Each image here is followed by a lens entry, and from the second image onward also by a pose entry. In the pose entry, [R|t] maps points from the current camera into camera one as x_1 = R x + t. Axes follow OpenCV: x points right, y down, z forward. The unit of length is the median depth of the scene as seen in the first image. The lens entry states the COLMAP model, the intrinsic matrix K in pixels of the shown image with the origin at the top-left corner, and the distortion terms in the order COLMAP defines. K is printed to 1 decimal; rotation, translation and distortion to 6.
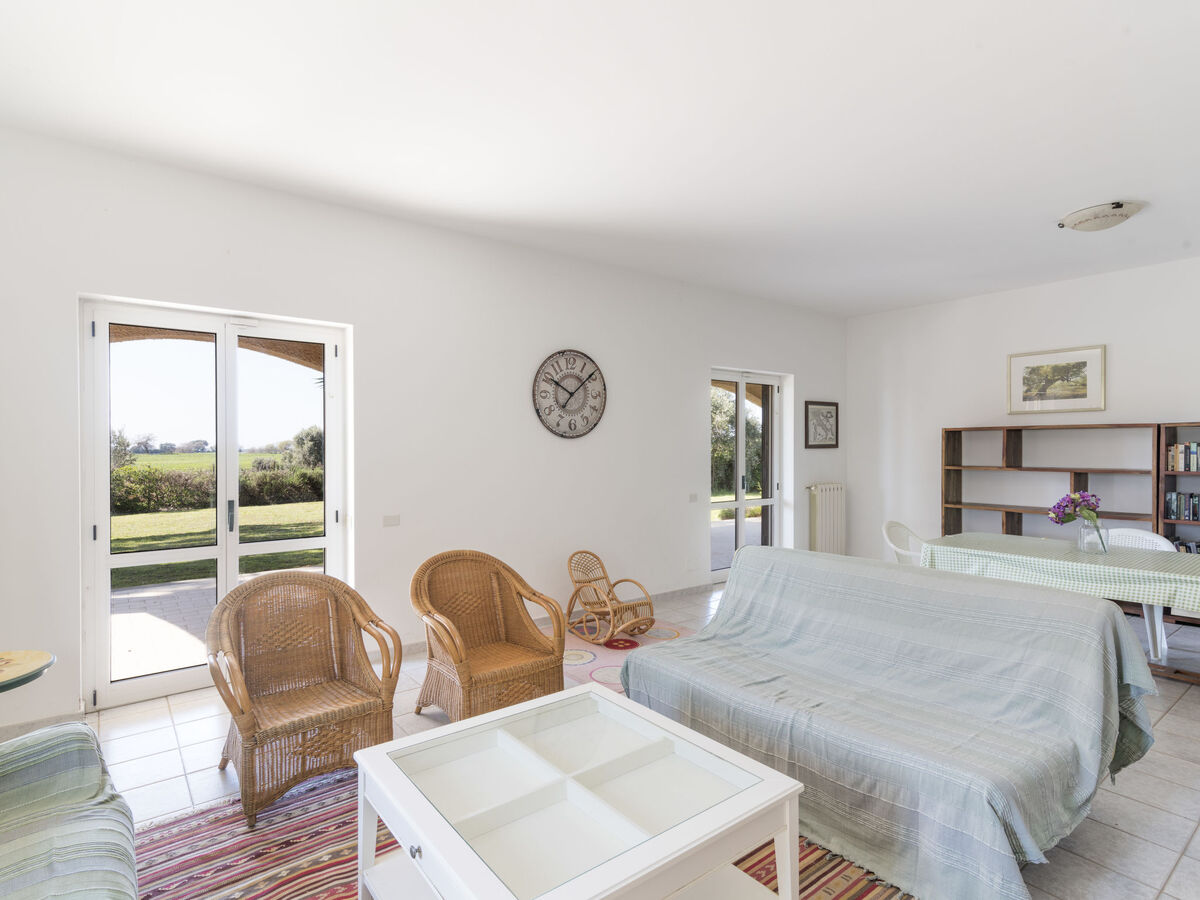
lens RADIAL K [[618.5, 0, 616.4], [0, 618.5, 449.9], [0, 0, 1]] dist [0.013747, -0.002851]
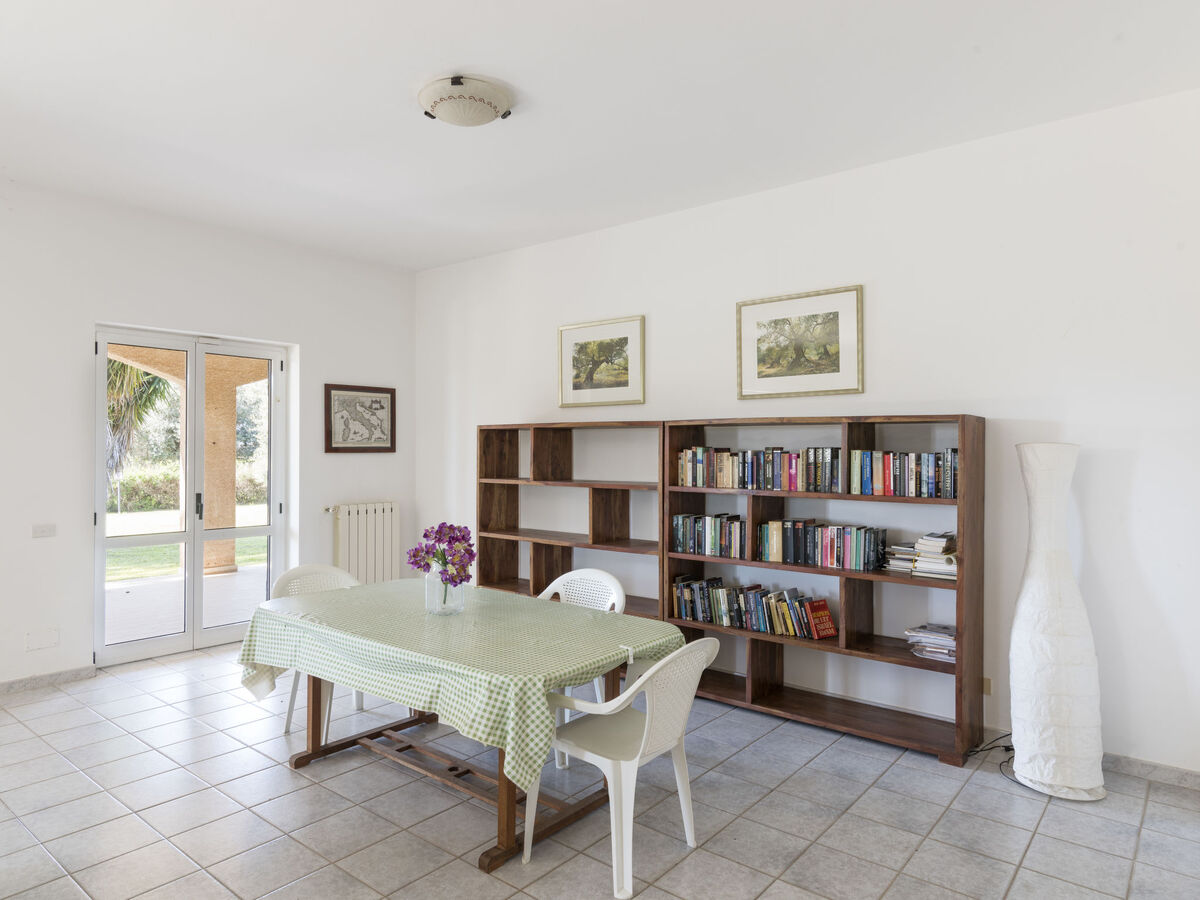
lens RADIAL K [[756.2, 0, 597.4], [0, 756.2, 441.5], [0, 0, 1]] dist [0.001087, -0.001203]
pose [[0.971926, 0.010497, 0.235055, 0.485011], [-0.006340, 0.999810, -0.018434, -0.001342], [-0.235203, 0.016426, 0.971807, 0.130478]]
